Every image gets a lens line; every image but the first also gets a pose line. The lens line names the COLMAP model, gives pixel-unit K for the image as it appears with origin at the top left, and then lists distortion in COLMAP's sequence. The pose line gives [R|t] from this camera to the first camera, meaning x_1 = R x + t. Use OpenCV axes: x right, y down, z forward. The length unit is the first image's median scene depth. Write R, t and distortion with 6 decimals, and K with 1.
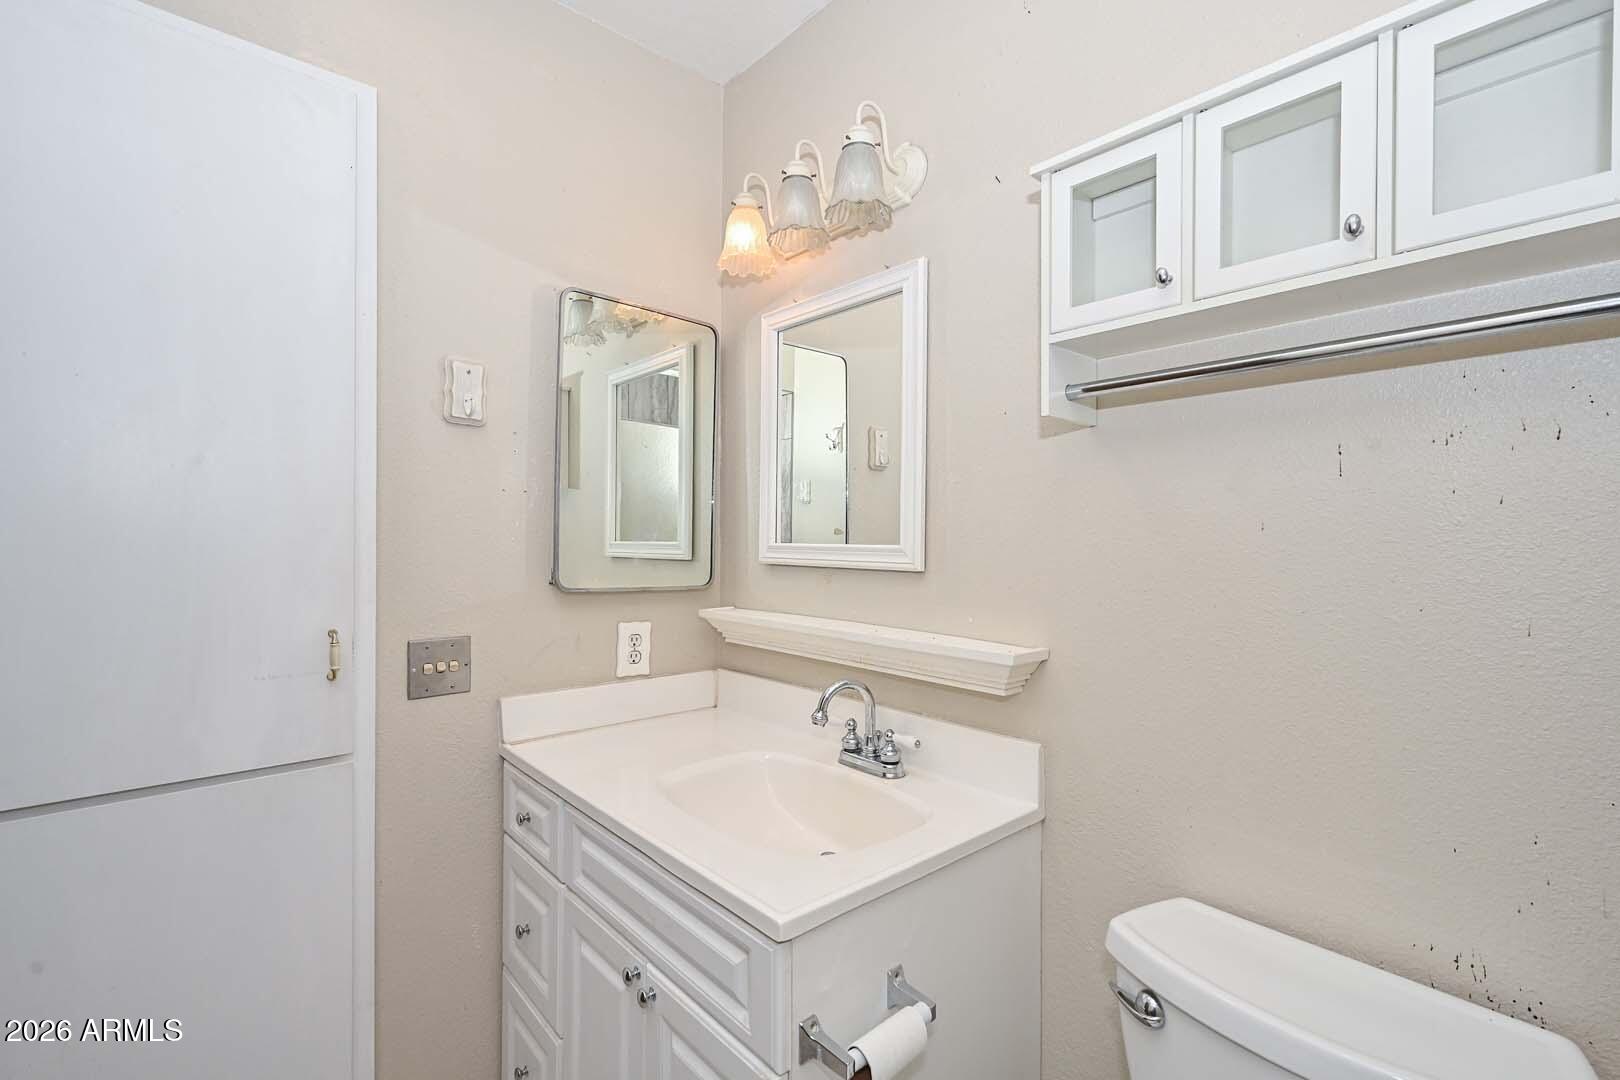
lens RADIAL K [[722.2, 0, 810.0], [0, 722.2, 540.0], [0, 0, 1]] dist [0.014937, 0.000268]
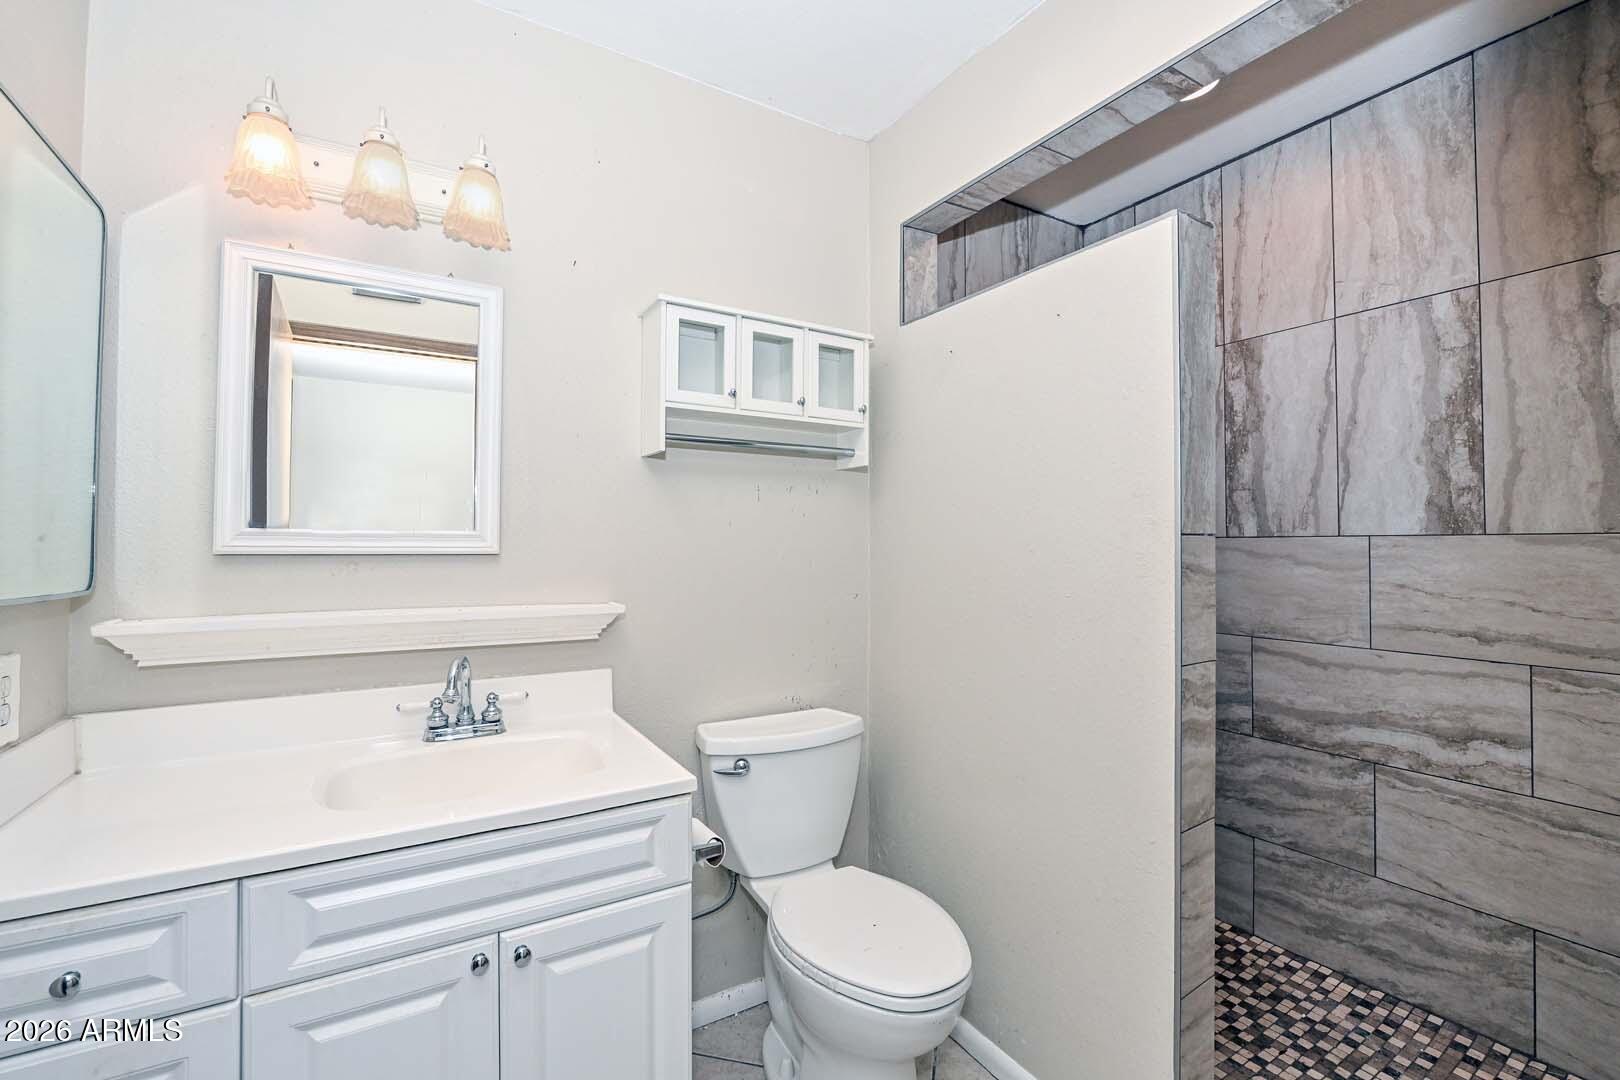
lens RADIAL K [[628.6, 0, 813.0], [0, 628.6, 543.6], [0, 0, 1]] dist [0.020605, 0.000207]
pose [[0.222627, 0.001538, 0.974902, -0.790940], [0.000000, 0.999999, -0.001577, 0.029904], [-0.974904, 0.000351, 0.222627, 0.297507]]
